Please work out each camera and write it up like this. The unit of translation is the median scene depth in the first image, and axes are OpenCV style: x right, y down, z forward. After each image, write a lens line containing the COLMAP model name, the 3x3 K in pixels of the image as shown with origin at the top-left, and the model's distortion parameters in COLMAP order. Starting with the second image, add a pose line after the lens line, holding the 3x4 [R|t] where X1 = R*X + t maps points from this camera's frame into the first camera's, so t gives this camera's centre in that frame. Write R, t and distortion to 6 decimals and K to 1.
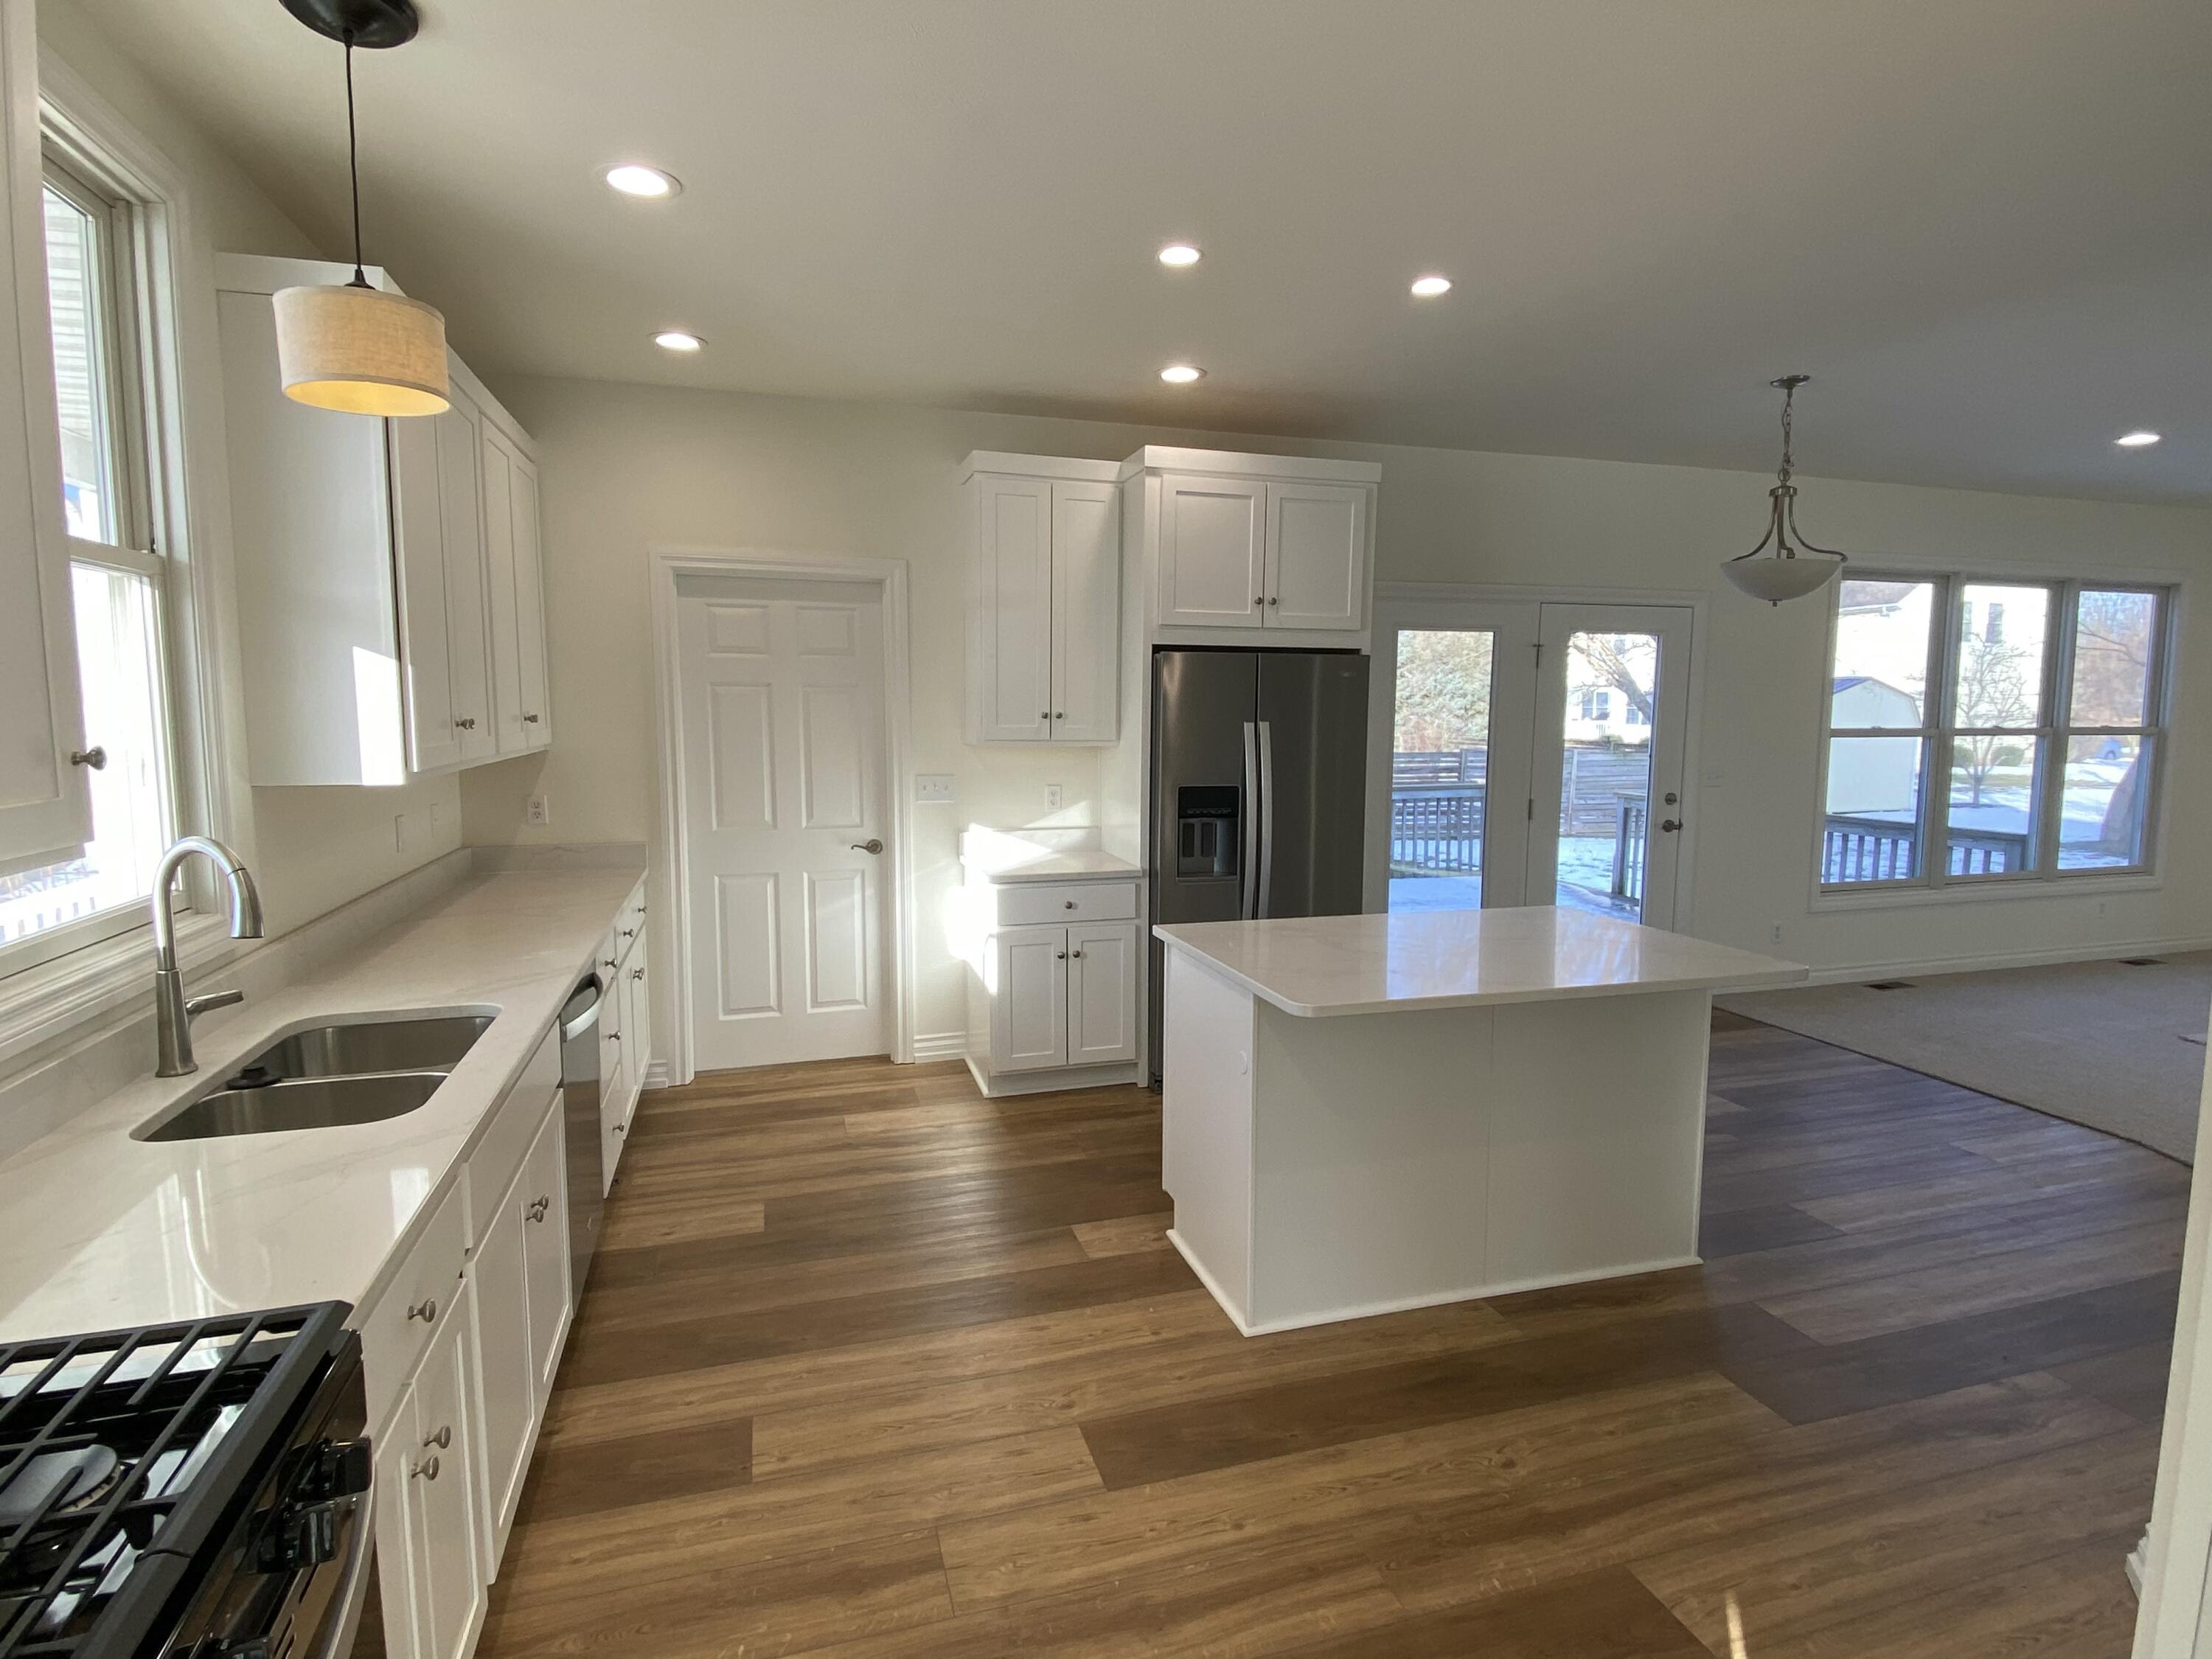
lens RADIAL K [[1101.2, 0, 1108.6], [0, 1101.2, 835.5], [0, 0, 1]] dist [-0.022477, -0.000688]
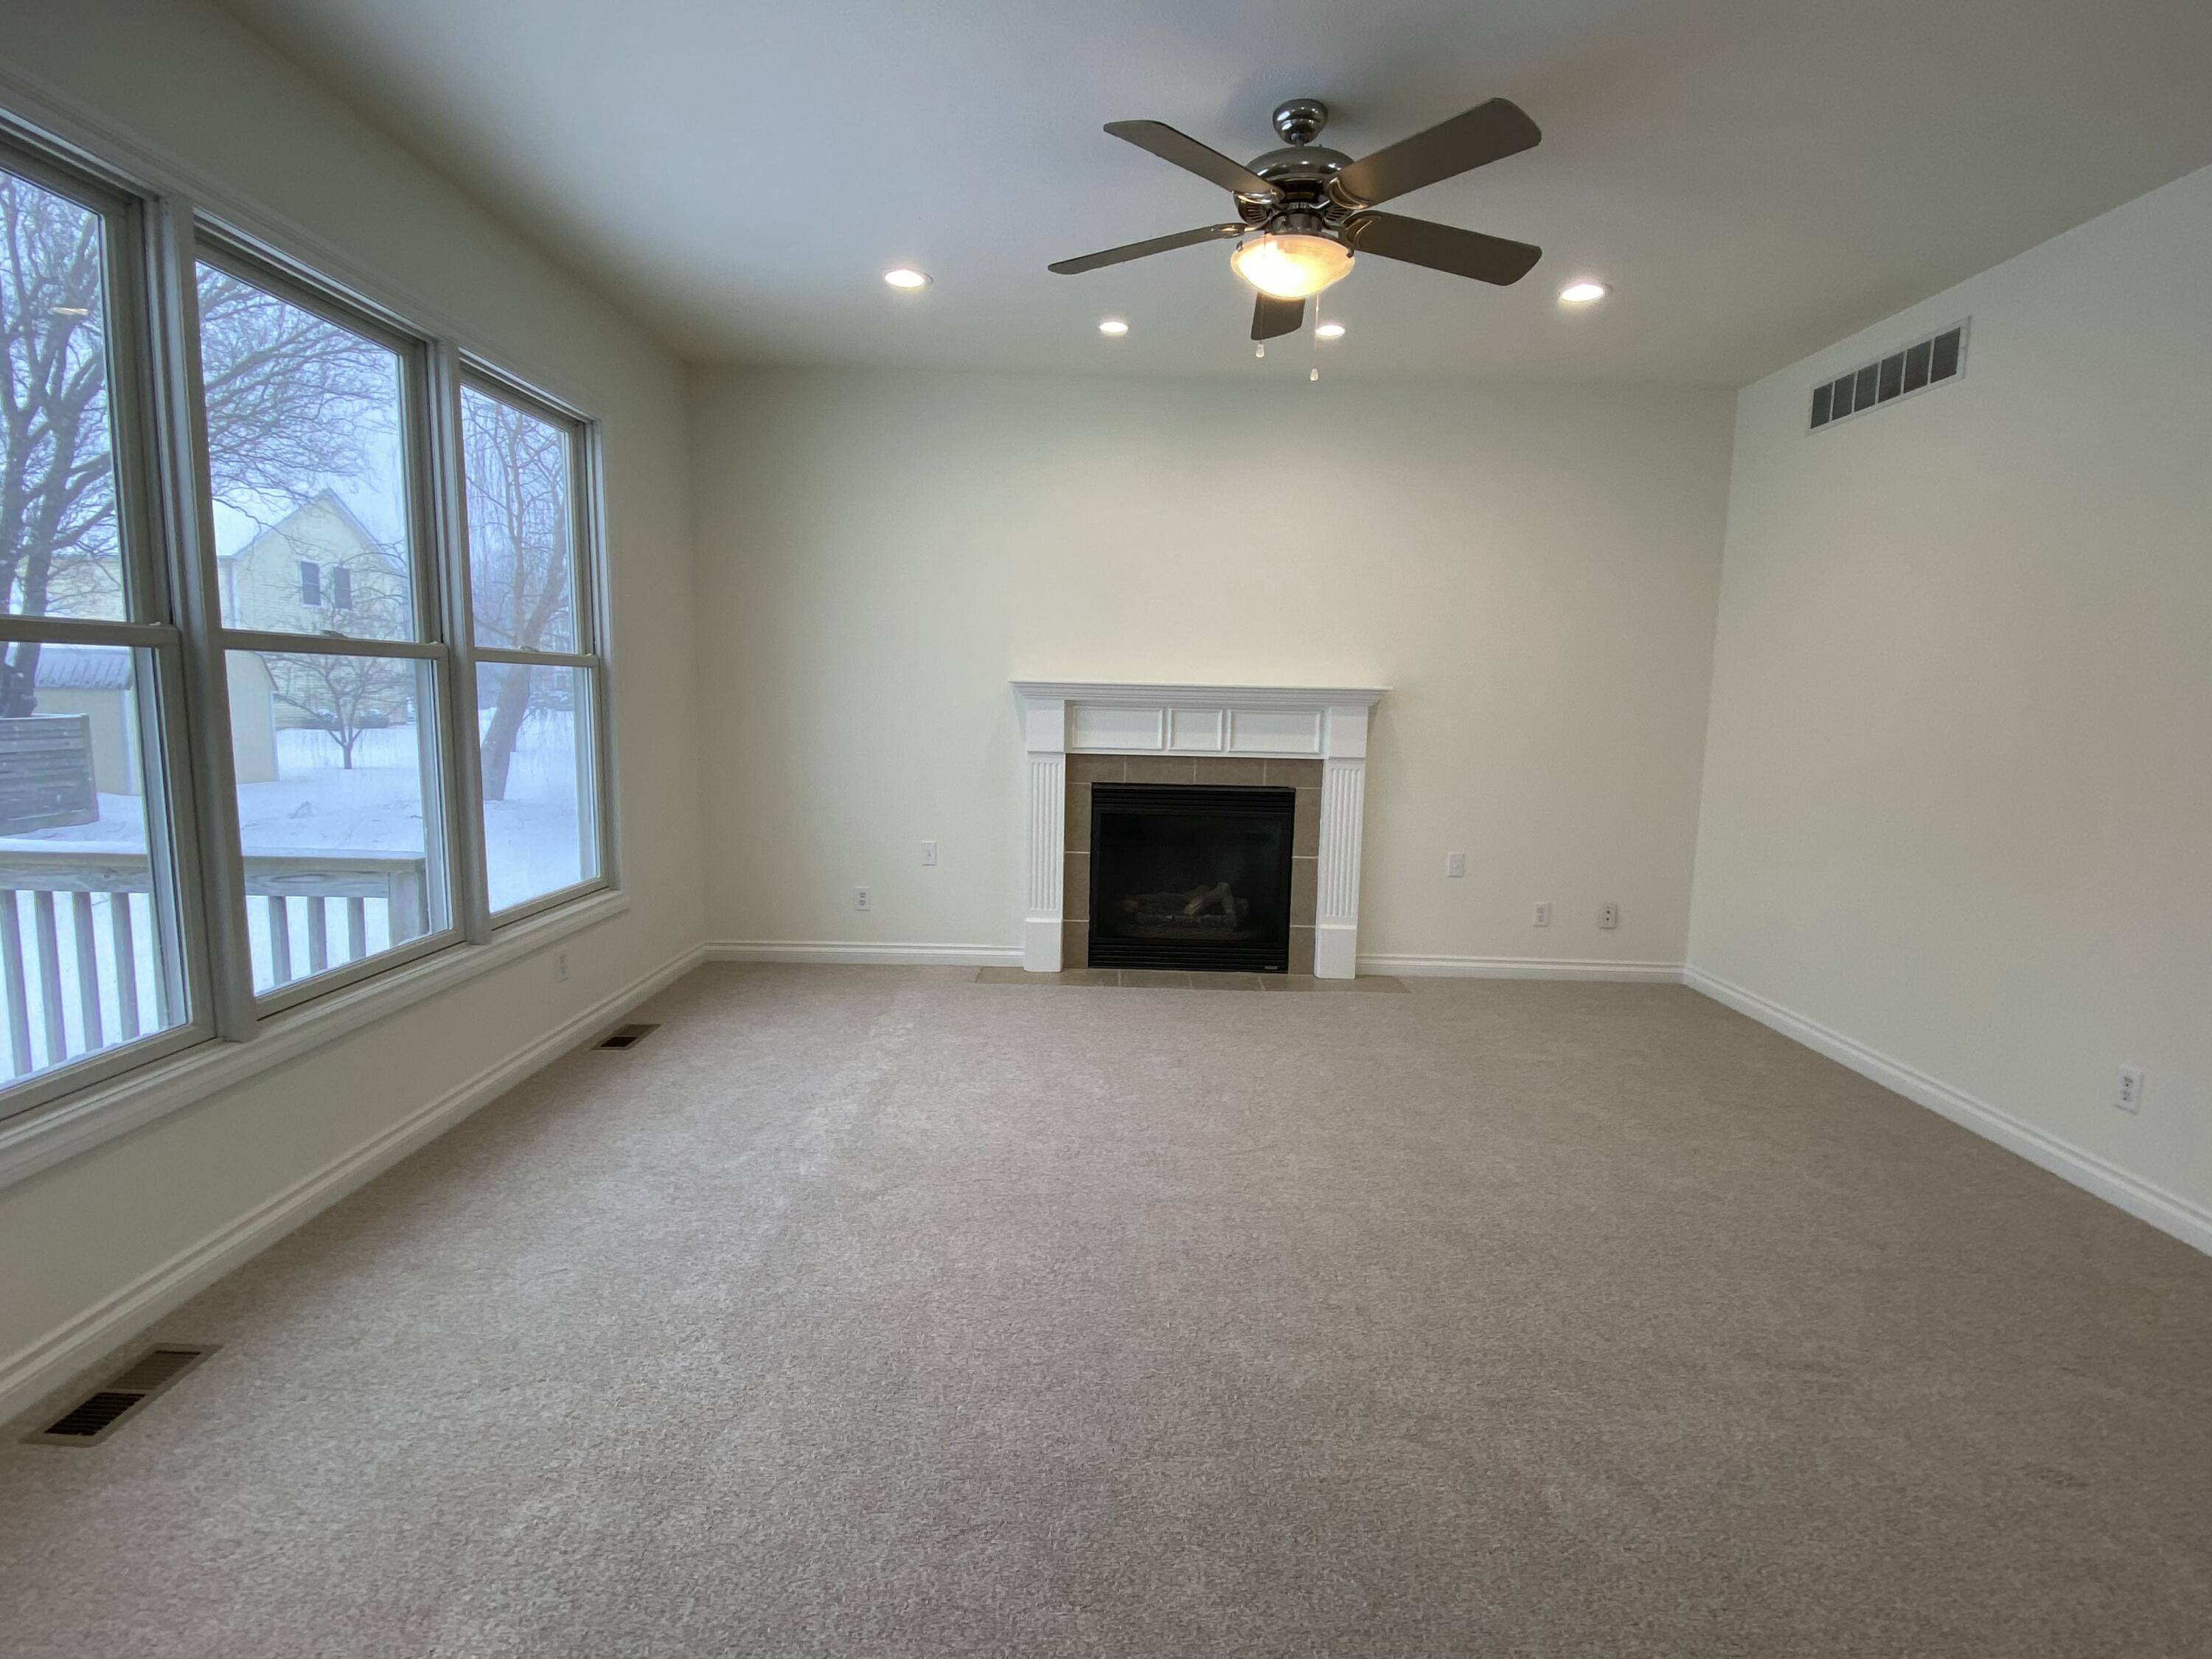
lens RADIAL K [[1100.5, 0, 1112.5], [0, 1100.5, 840.3], [0, 0, 1]] dist [-0.002369, -0.001523]
pose [[0.287158, -0.117053, 0.950704, 0.658041], [0.093270, 0.991206, 0.093867, -0.040329], [-0.953331, 0.061718, 0.295550, 0.787125]]
